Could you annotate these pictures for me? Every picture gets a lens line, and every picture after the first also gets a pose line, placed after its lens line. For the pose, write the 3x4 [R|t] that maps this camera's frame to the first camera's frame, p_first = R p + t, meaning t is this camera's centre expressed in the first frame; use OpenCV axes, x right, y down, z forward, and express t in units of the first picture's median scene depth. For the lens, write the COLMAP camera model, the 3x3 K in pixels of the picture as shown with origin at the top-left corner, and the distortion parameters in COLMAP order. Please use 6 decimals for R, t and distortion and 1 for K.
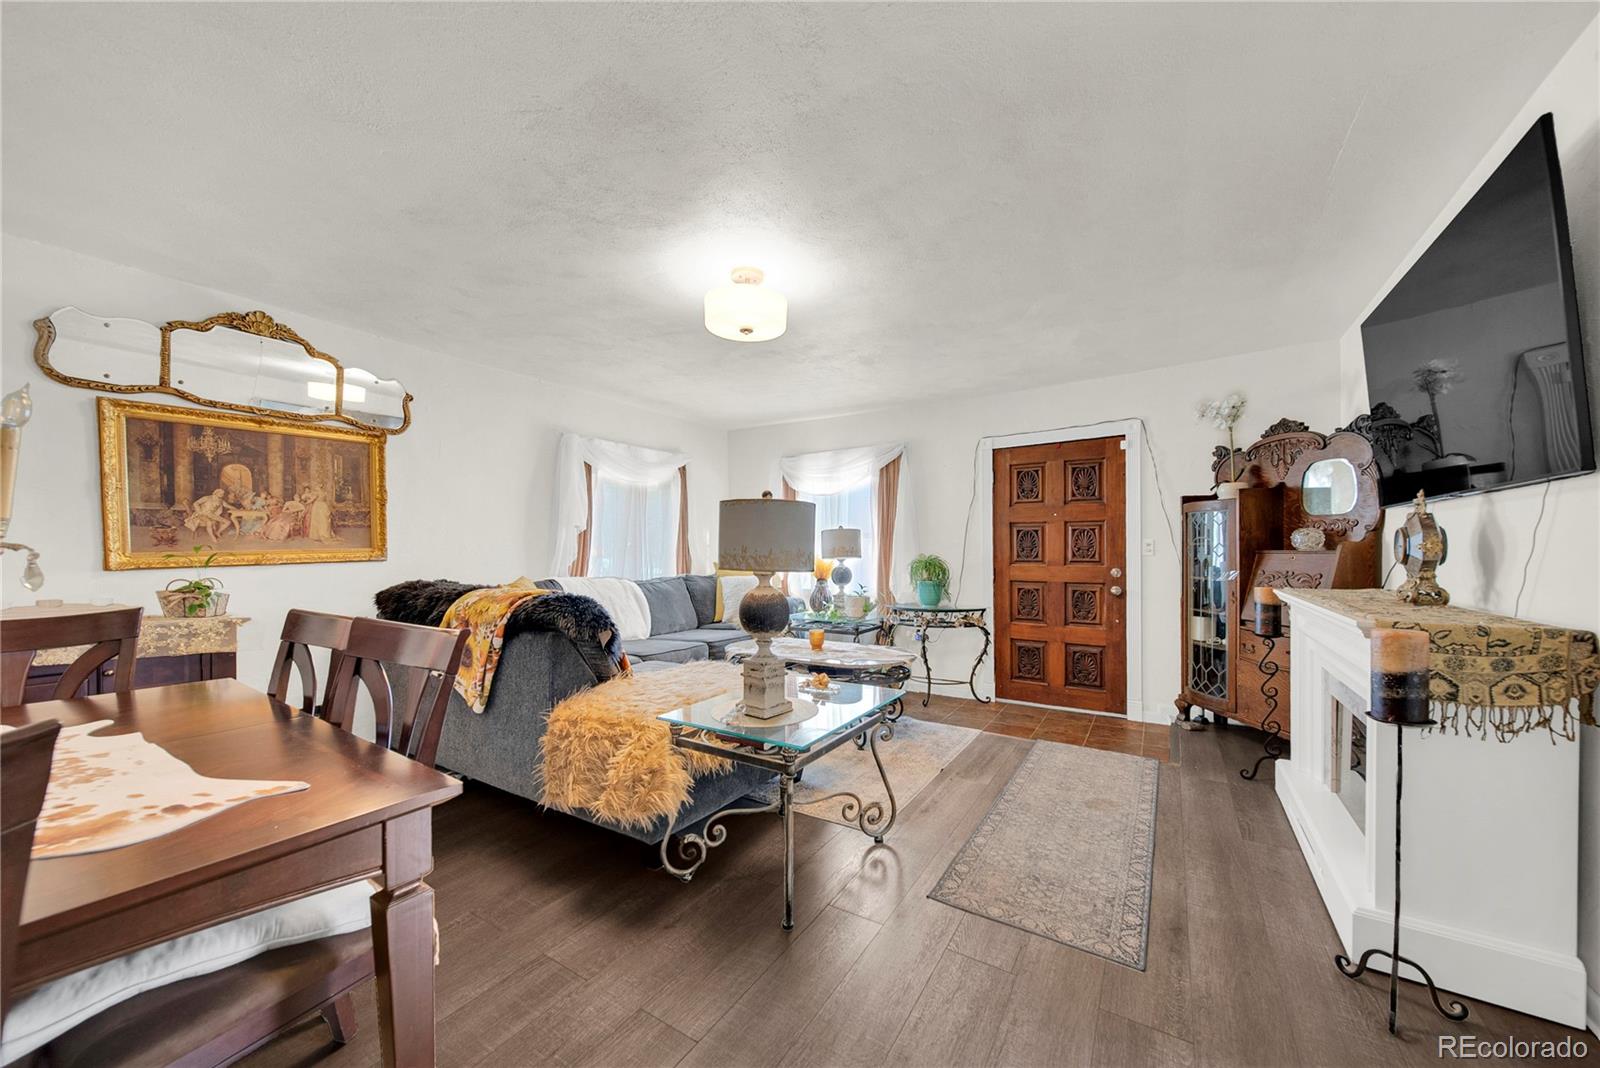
lens RADIAL K [[579.3, 0, 798.7], [0, 579.3, 538.5], [0, 0, 1]] dist [0.001430, -0.000168]
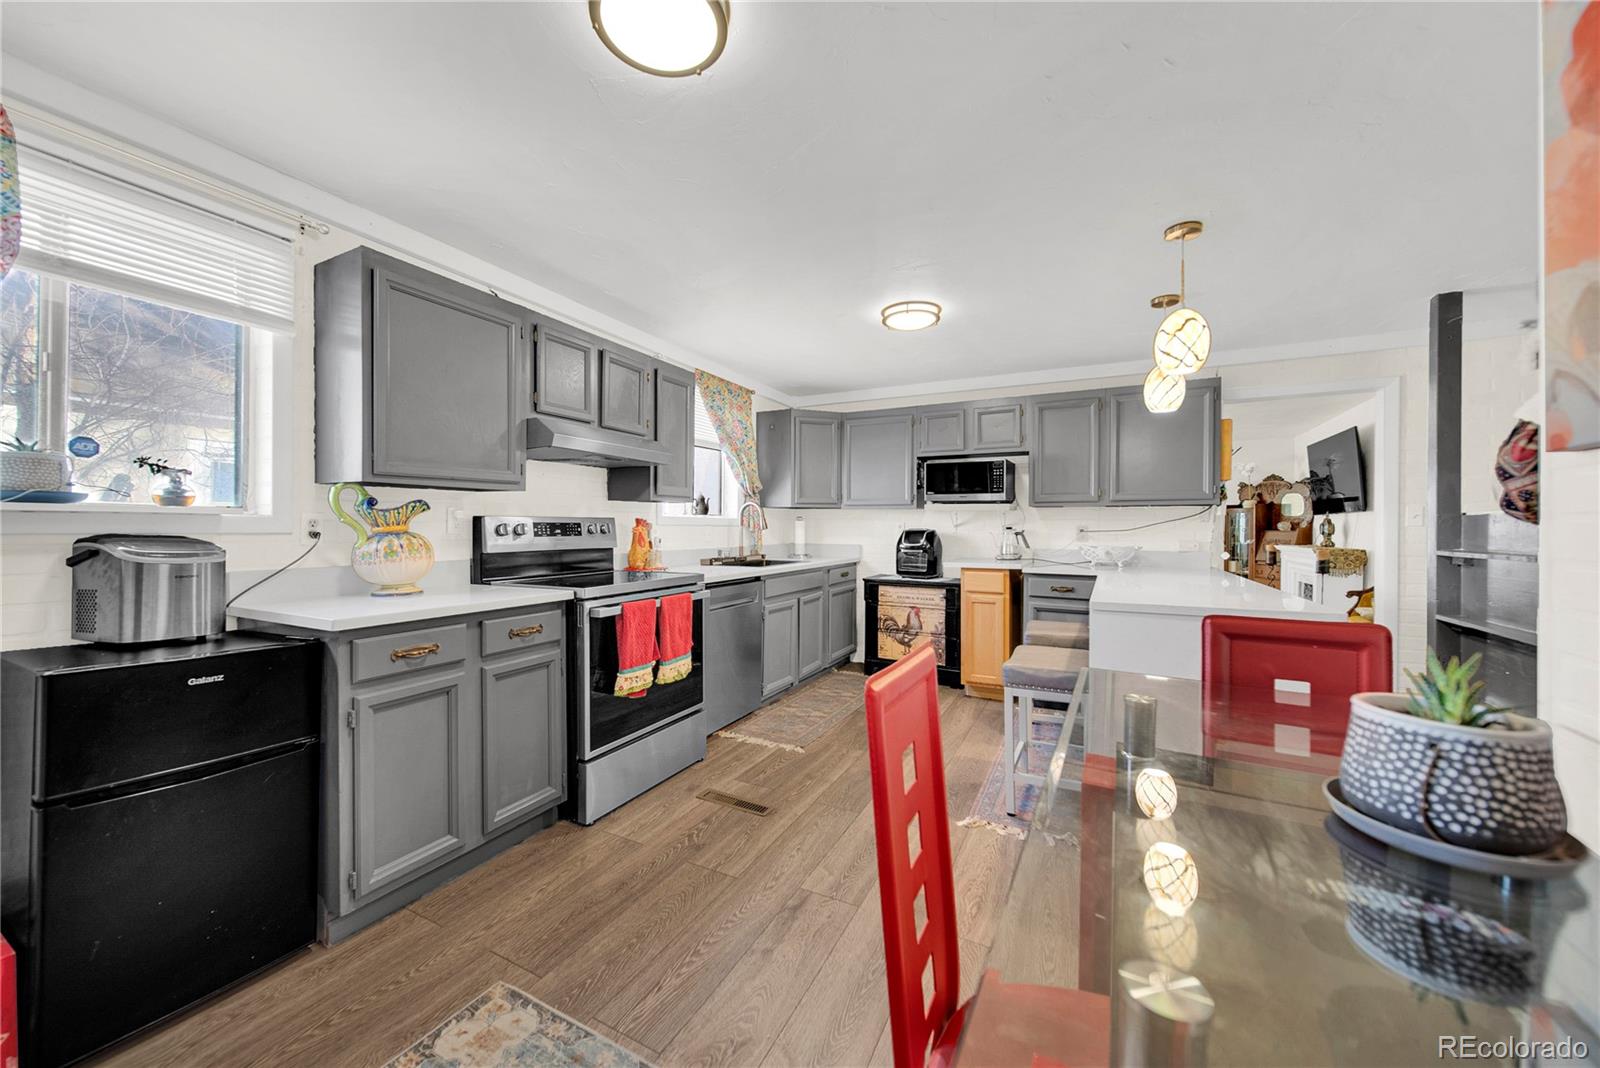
lens RADIAL K [[579.3, 0, 807.9], [0, 579.3, 510.6], [0, 0, 1]] dist [0.001430, -0.000168]
pose [[0.995370, 0.018422, 0.094336, -1.329973], [-0.017386, 0.999779, -0.011796, -0.000066], [-0.094533, 0.010102, 0.995470, -1.222190]]
